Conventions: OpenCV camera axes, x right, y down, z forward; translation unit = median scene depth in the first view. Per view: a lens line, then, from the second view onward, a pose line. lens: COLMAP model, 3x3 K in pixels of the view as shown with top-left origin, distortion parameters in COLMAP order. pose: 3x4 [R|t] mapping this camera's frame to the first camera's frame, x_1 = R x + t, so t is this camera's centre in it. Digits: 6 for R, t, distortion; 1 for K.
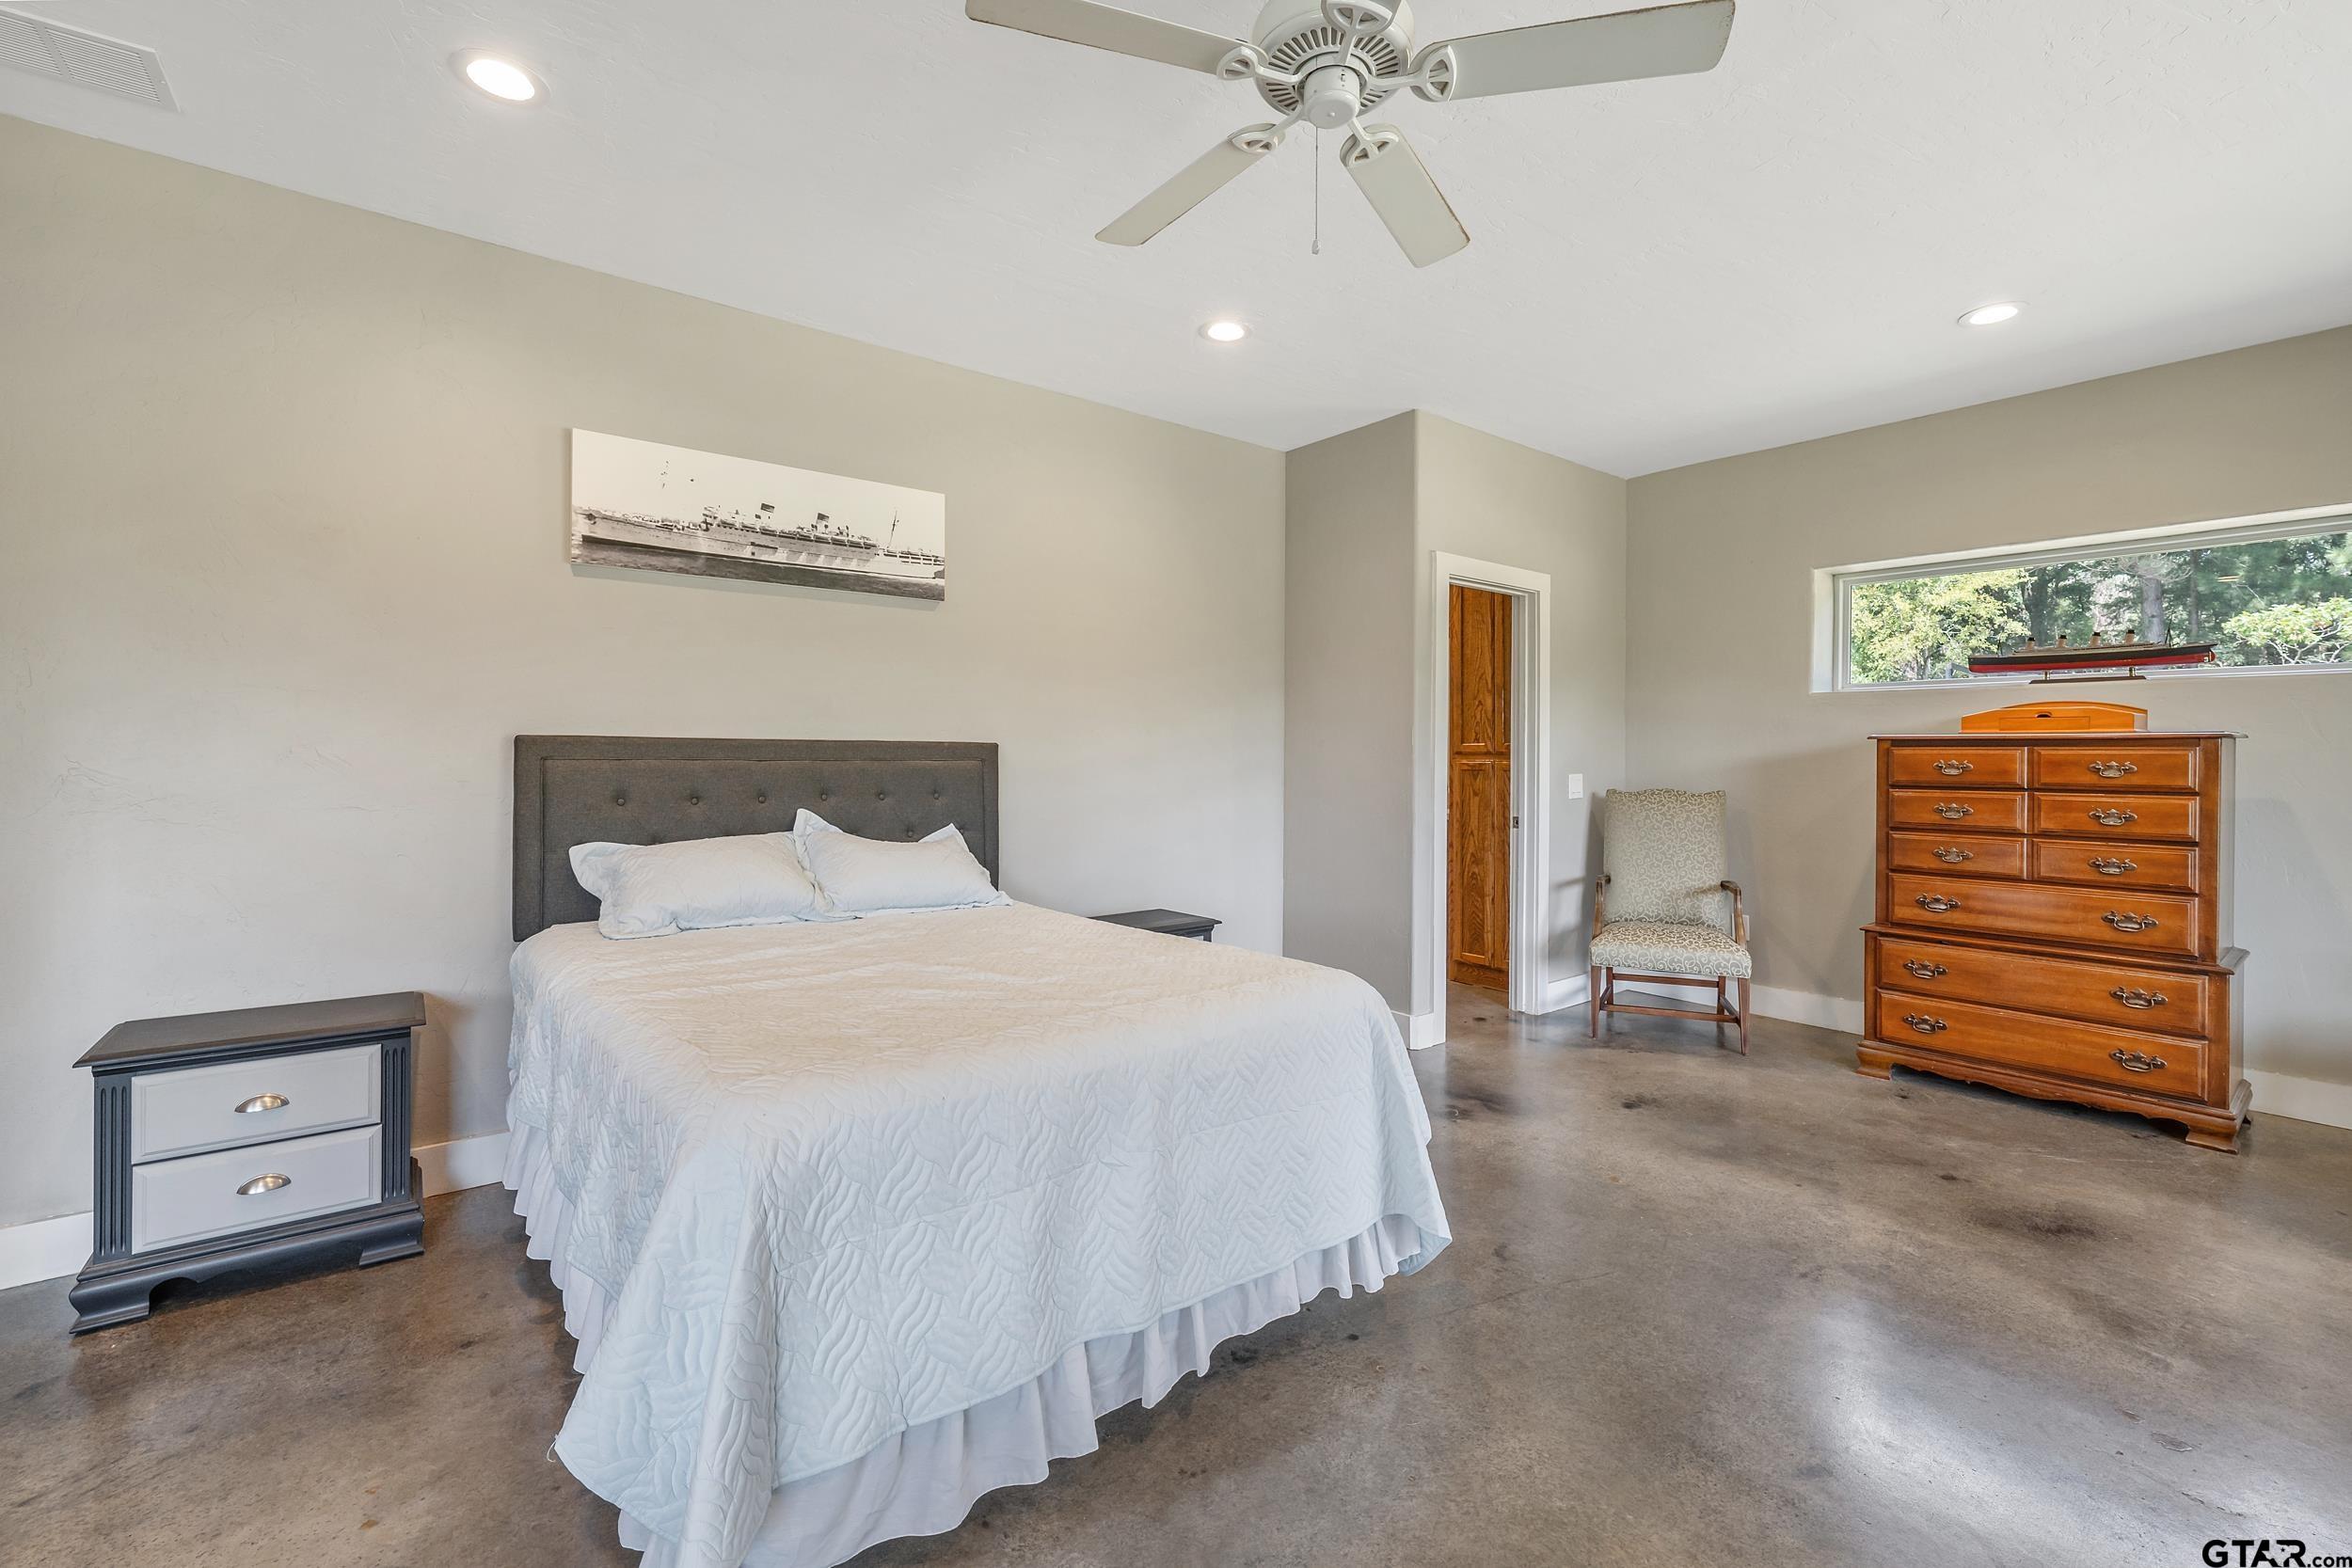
lens RADIAL K [[973.1, 0, 1184.5], [0, 973.1, 772.3], [0, 0, 1]] dist [0.004273, 0.000105]
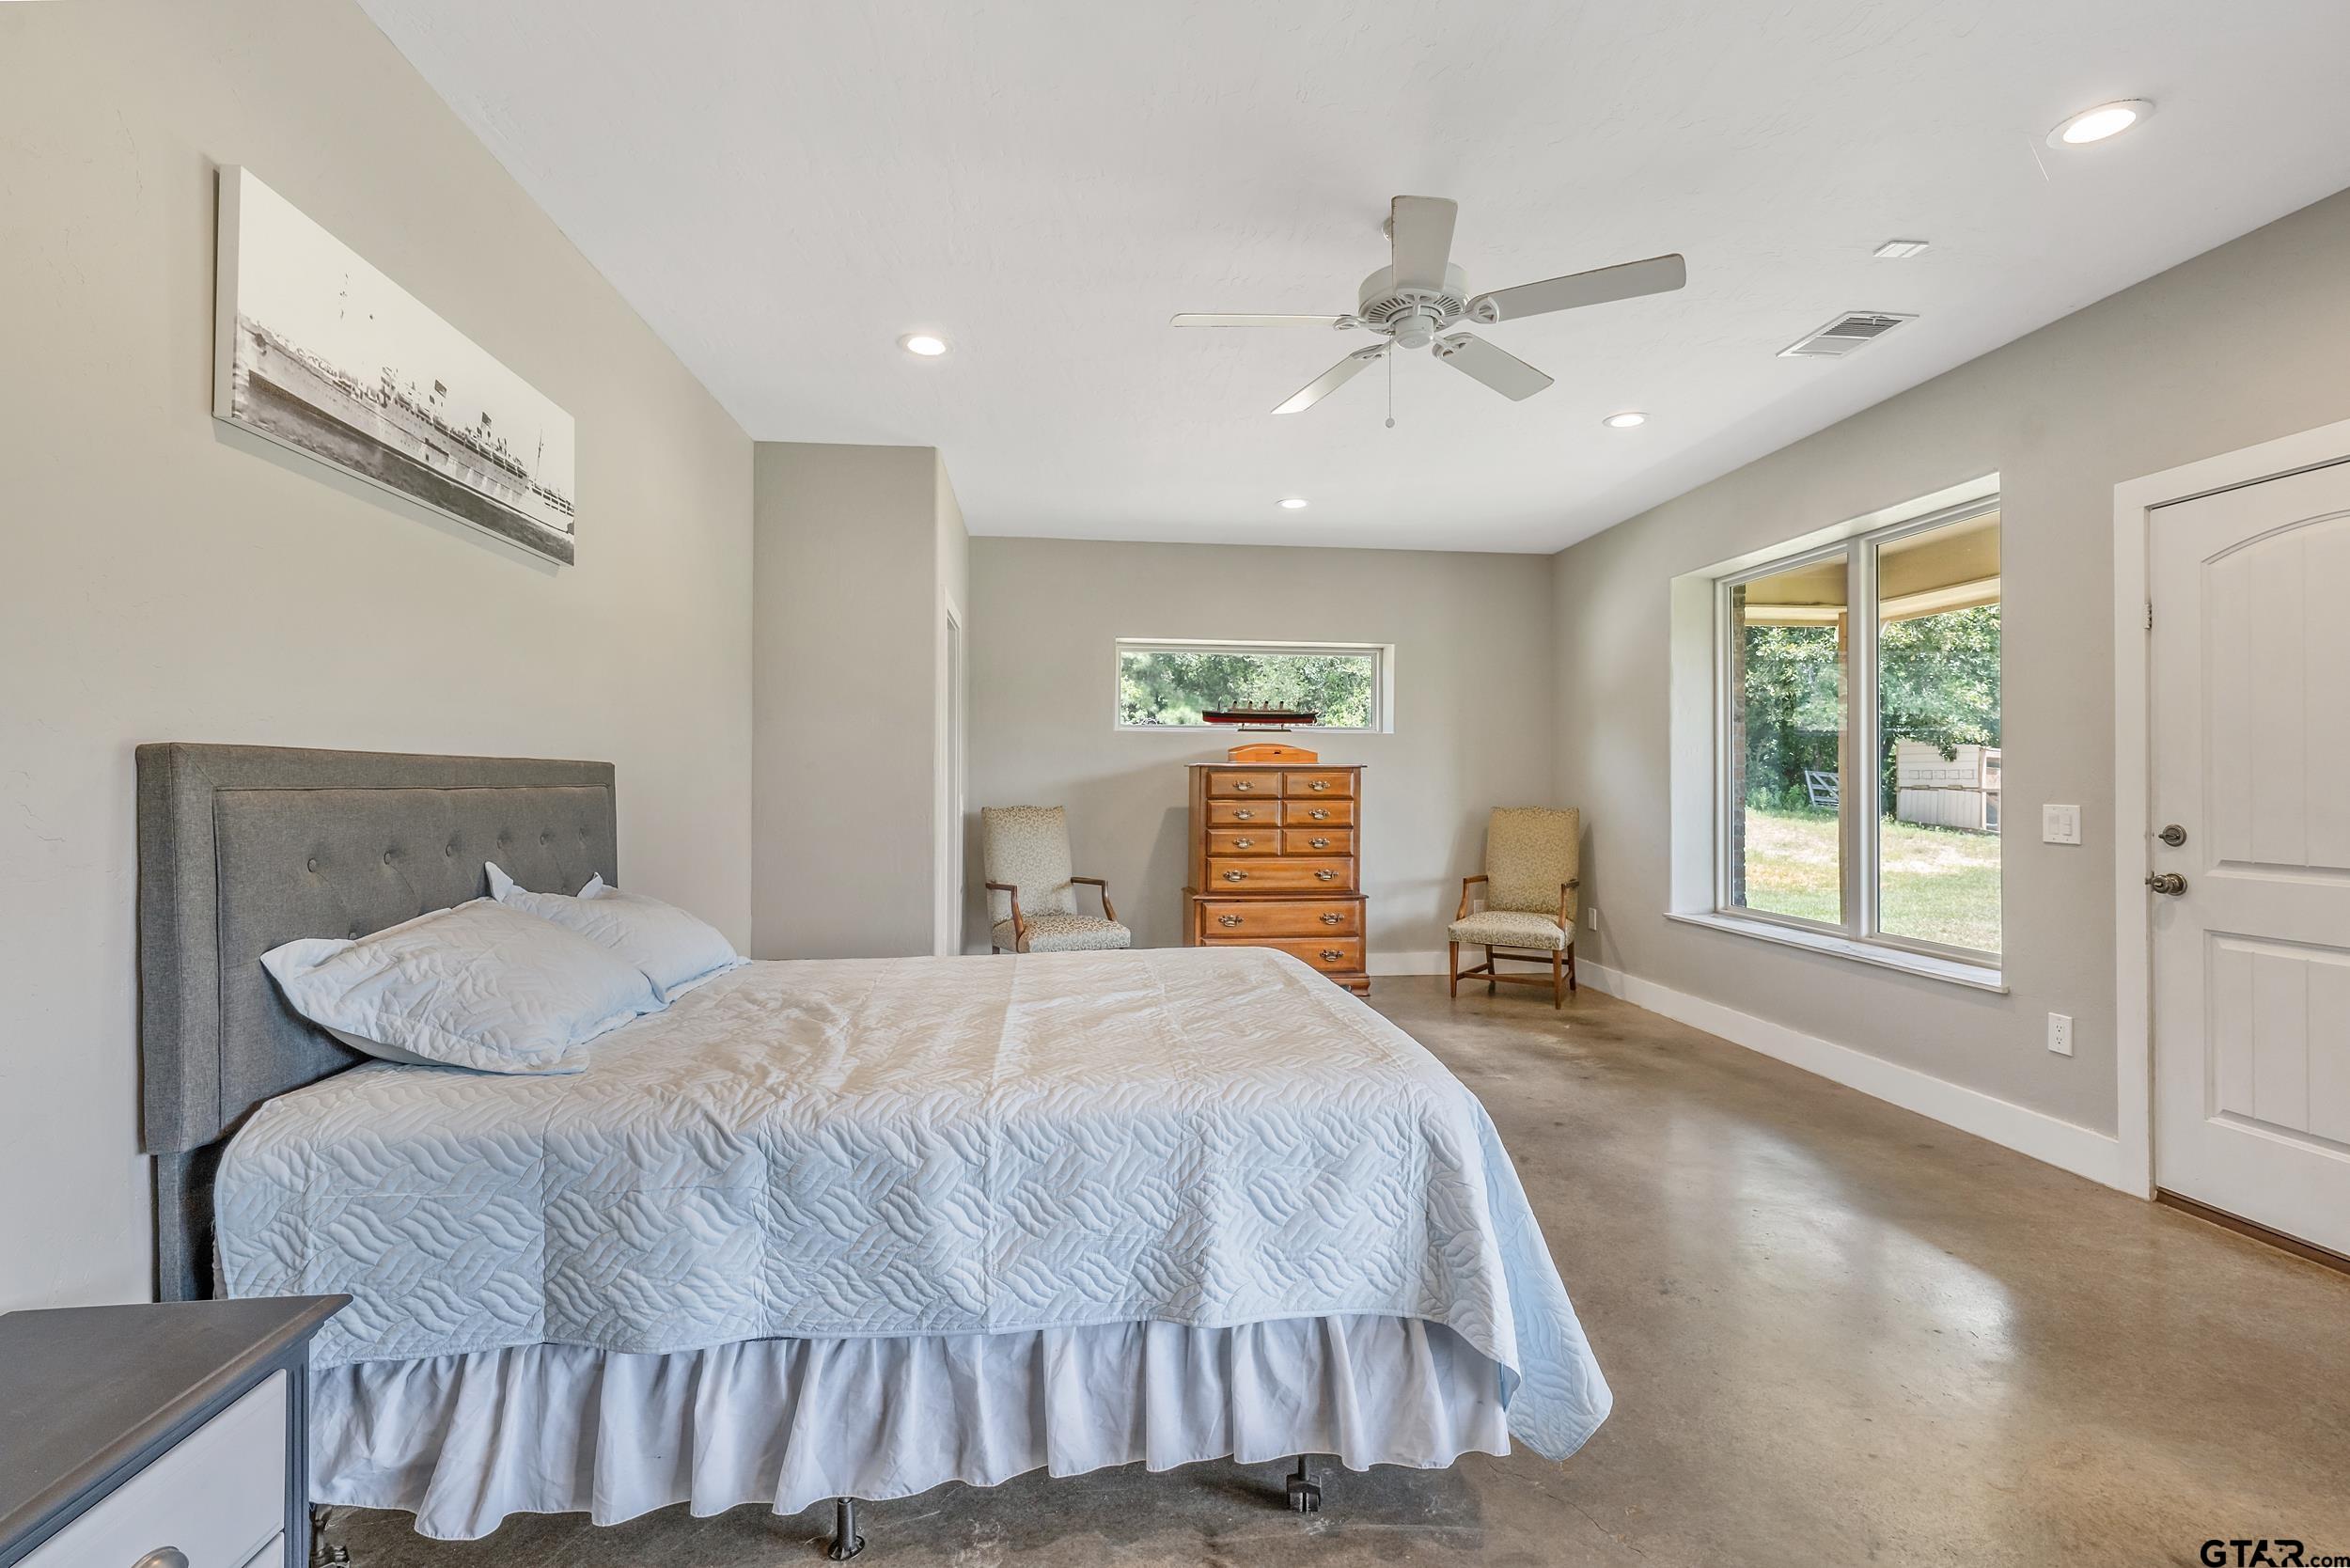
lens RADIAL K [[1020.4, 0, 1172.8], [0, 1020.4, 782.1], [0, 0, 1]] dist [0.002584, -0.000424]
pose [[0.557601, -0.005174, 0.830093, -0.688445], [0.013840, 0.999900, -0.003064, -0.007851], [-0.829993, 0.013197, 0.557617, 0.231646]]
